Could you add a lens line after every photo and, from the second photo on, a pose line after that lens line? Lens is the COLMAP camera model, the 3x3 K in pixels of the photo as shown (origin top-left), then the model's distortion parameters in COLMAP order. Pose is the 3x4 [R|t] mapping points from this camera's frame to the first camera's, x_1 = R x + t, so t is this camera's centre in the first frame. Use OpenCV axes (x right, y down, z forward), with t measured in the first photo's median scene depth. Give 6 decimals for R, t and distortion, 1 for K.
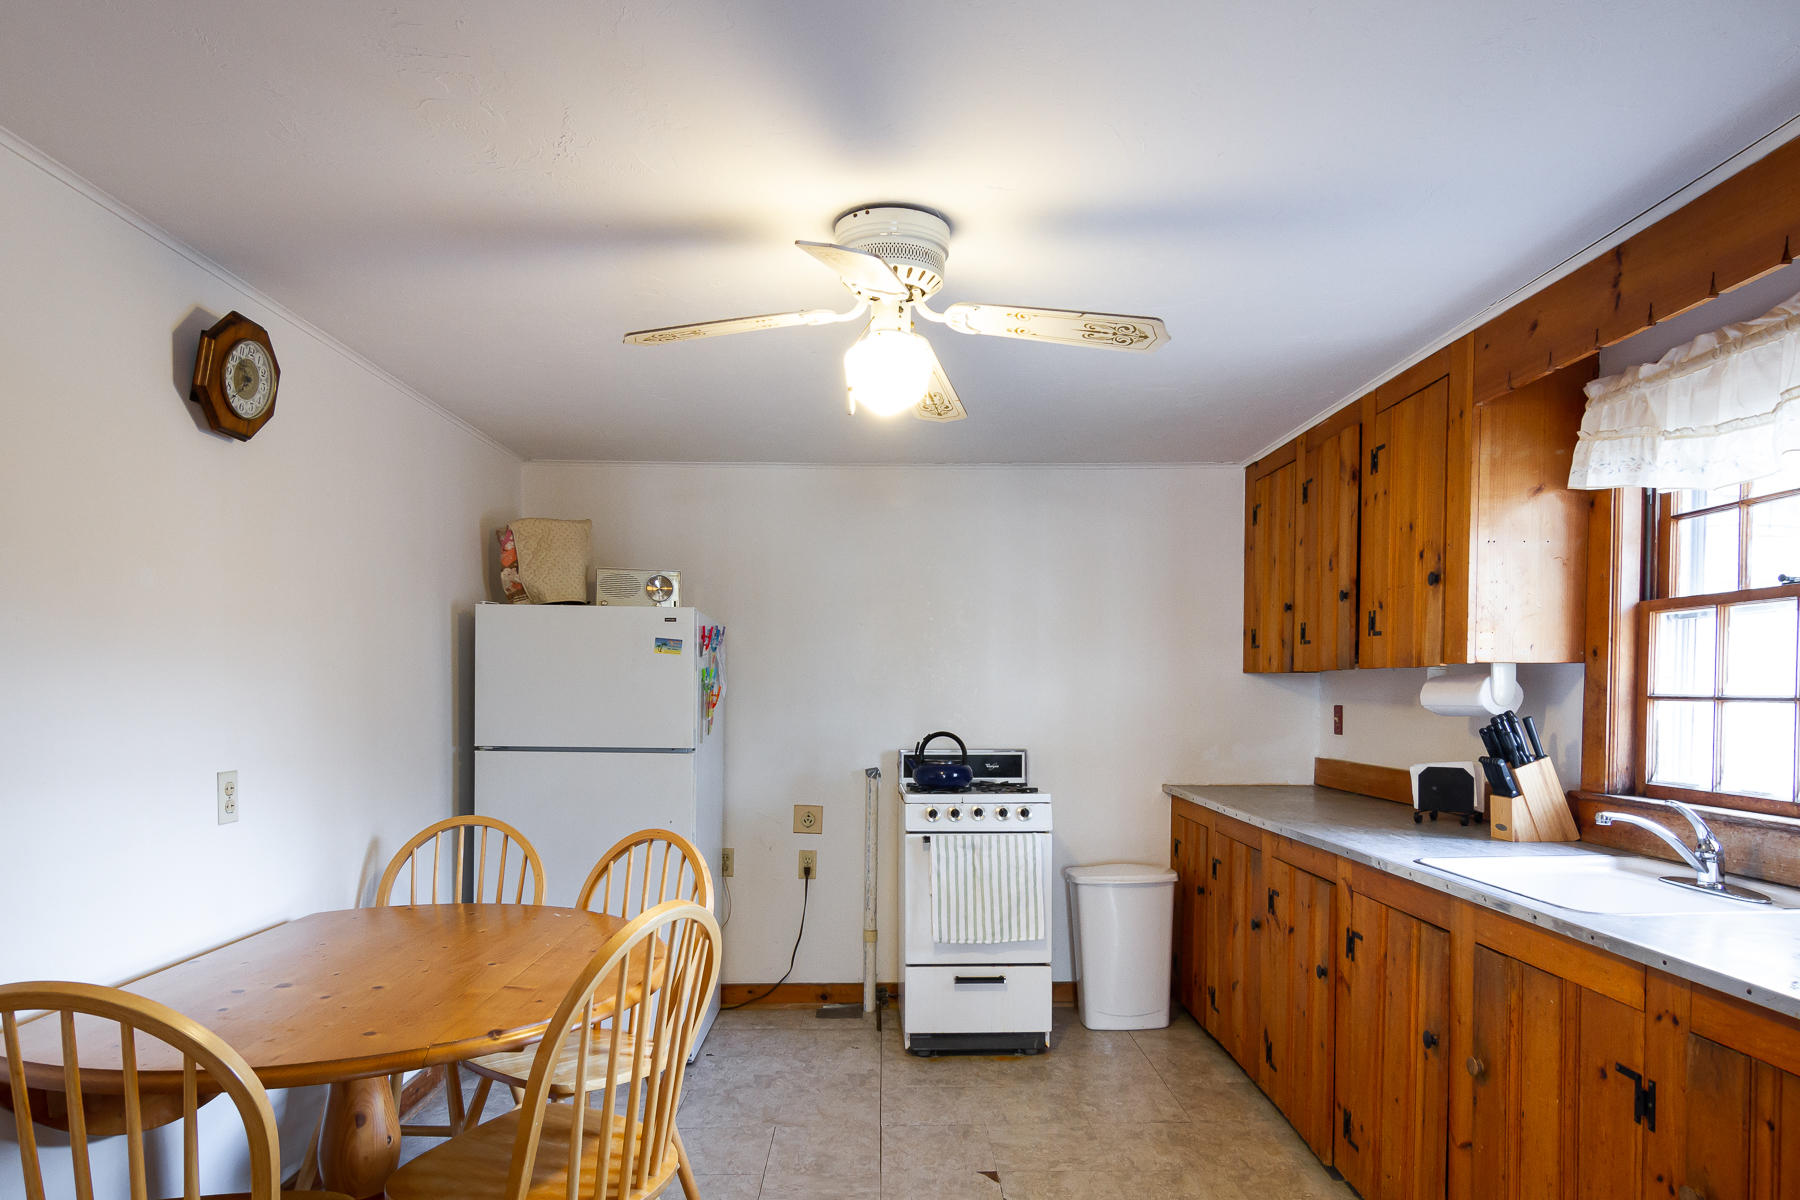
lens RADIAL K [[1050.8, 0, 902.8], [0, 1050.8, 709.6], [0, 0, 1]] dist [-0.001683, 0.000106]
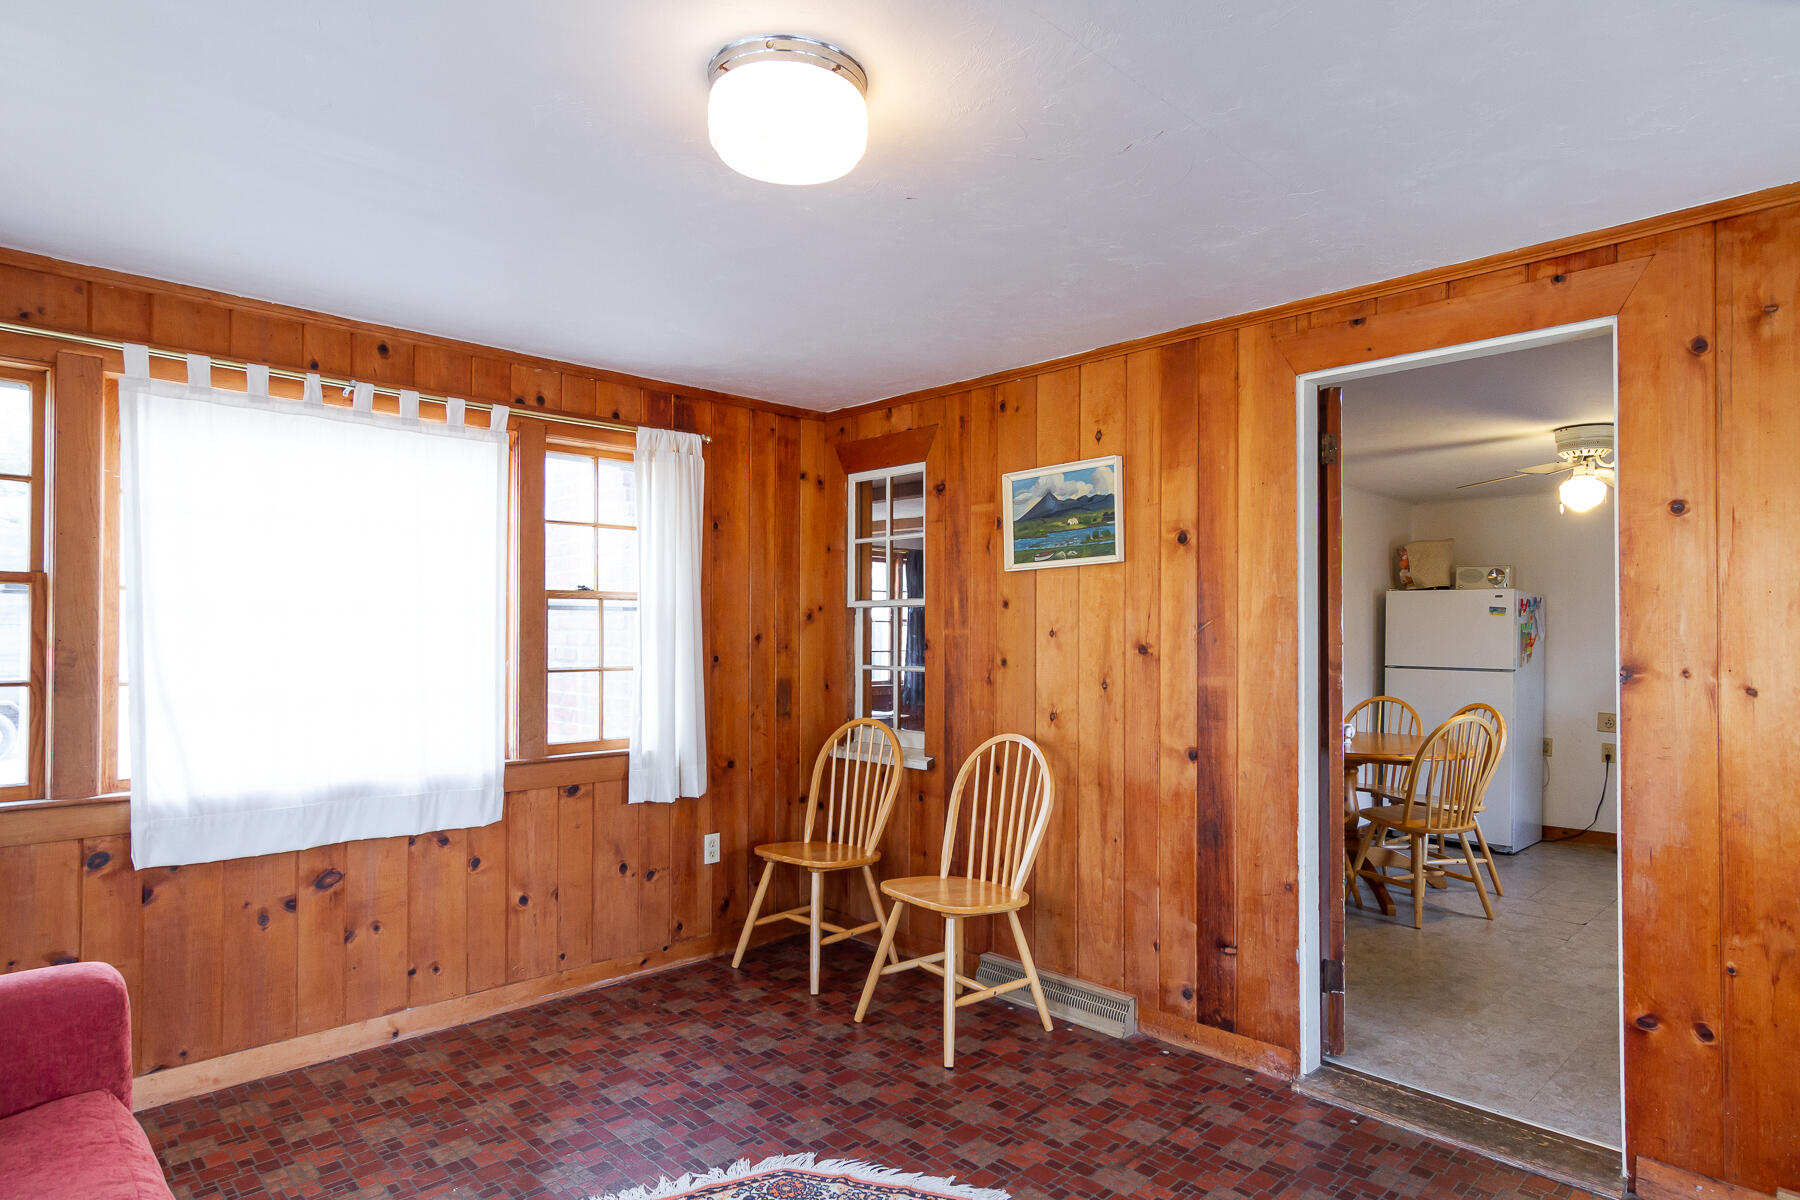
lens RADIAL K [[1017.5, 0, 933.7], [0, 1017.5, 629.2], [0, 0, 1]] dist [0.003311, 0.000037]
pose [[0.705065, -0.006611, -0.709112, 0.424925], [-0.015998, 0.999554, -0.025226, 0.036719], [0.708962, 0.029130, 0.704644, -1.155419]]
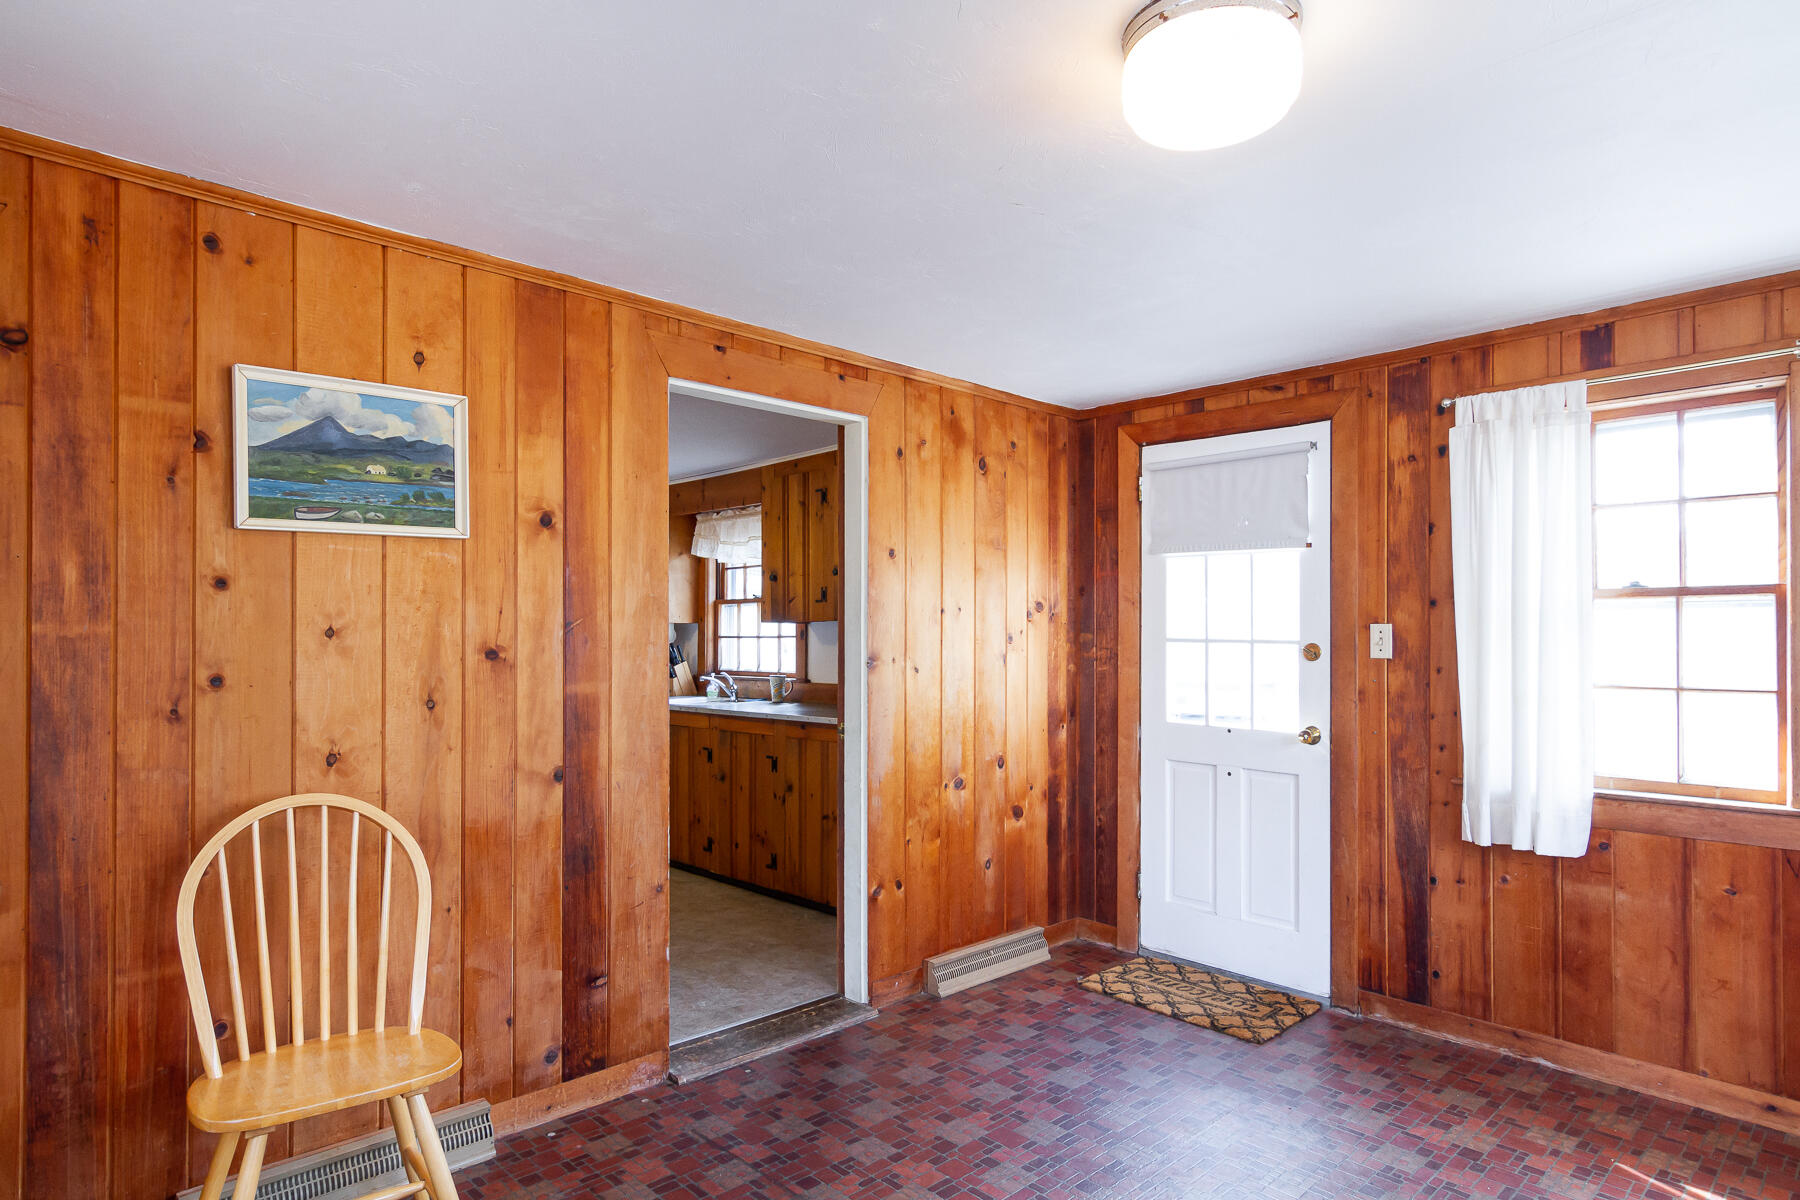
lens RADIAL K [[995.4, 0, 900.8], [0, 995.4, 639.3], [0, 0, 1]] dist [0.001431, 0.000797]
pose [[0.731558, -0.004413, 0.681765, -0.617098], [0.017342, 0.999776, -0.012137, 0.030685], [-0.681559, 0.020702, 0.731471, -1.067041]]
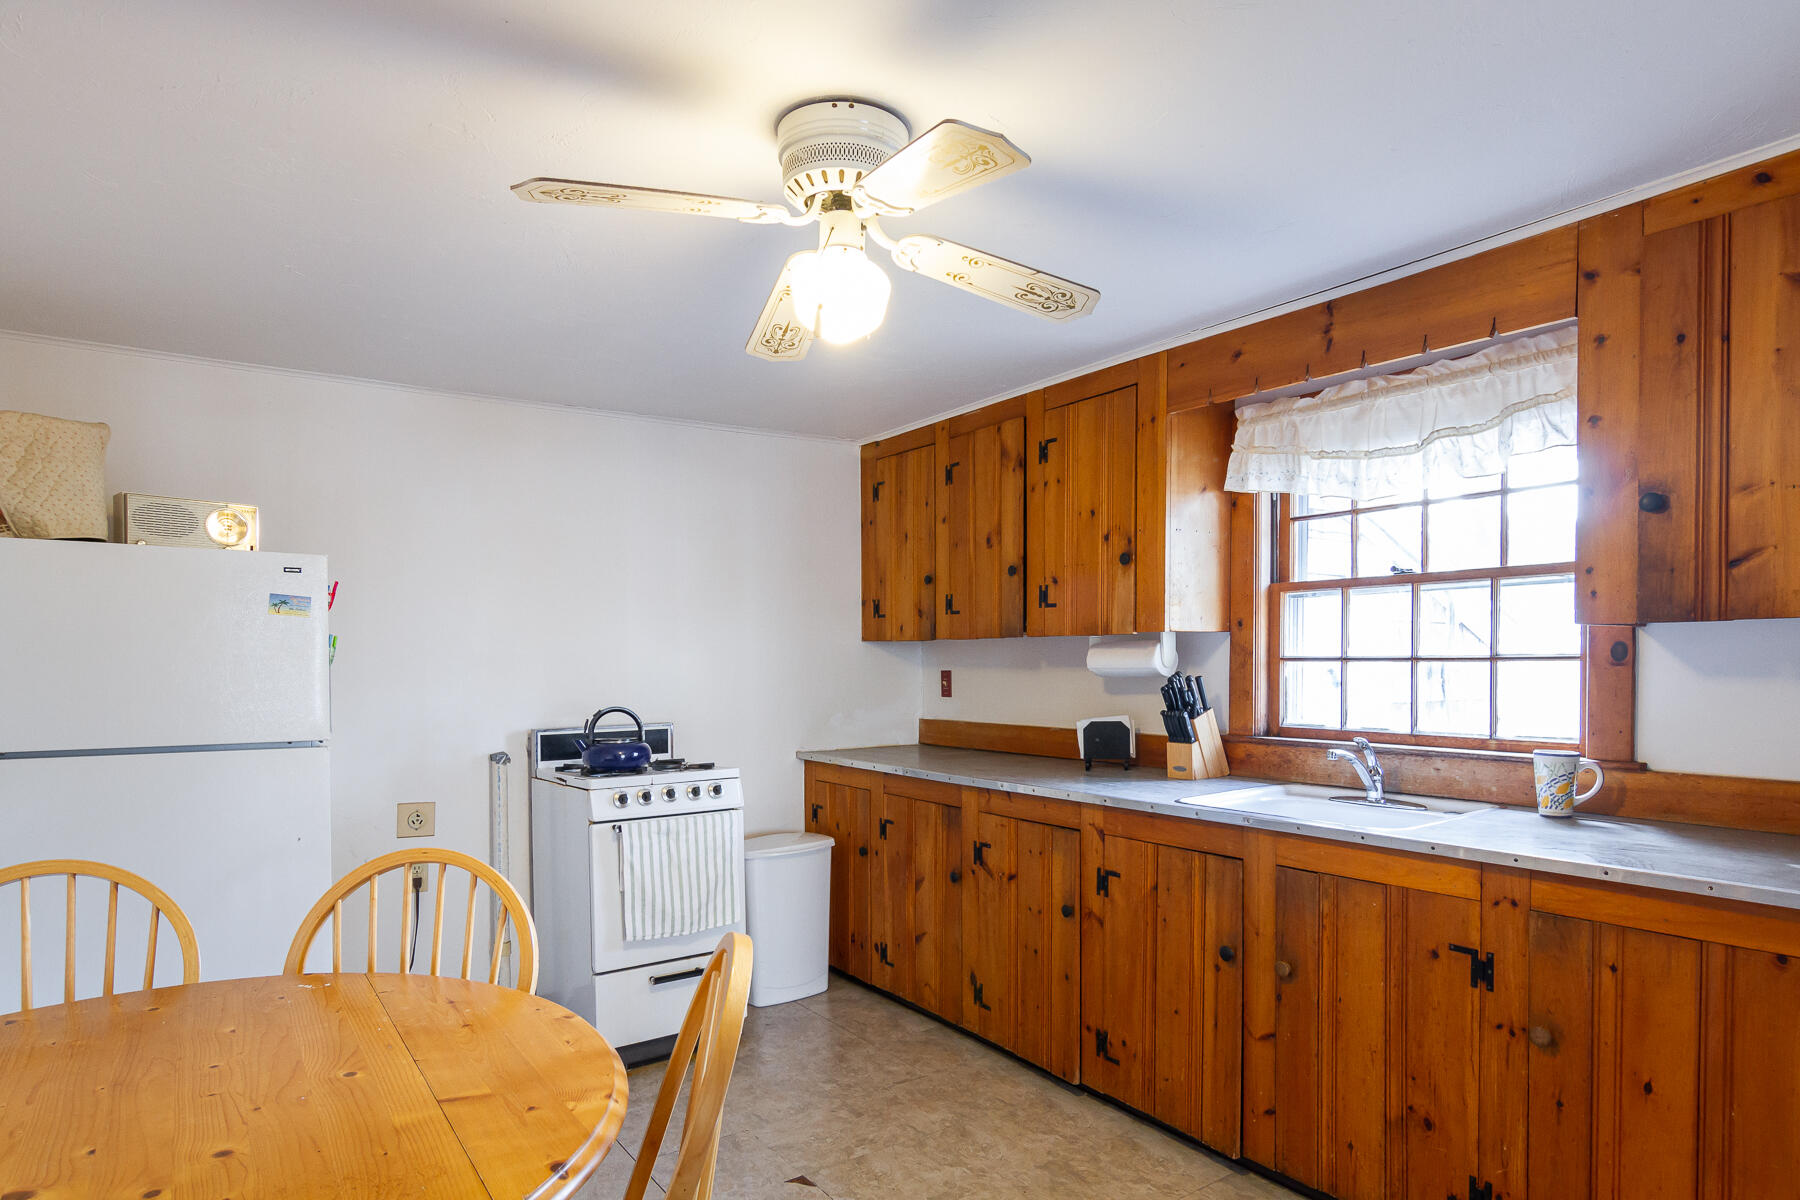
lens RADIAL K [[1025.3, 0, 898.1], [0, 1025.3, 679.0], [0, 0, 1]] dist [-0.002518, -0.000310]
pose [[0.836323, -0.020814, 0.547842, -0.344924], [0.020773, 0.999765, 0.006272, -0.004355], [-0.547844, 0.006135, 0.836558, 0.201027]]
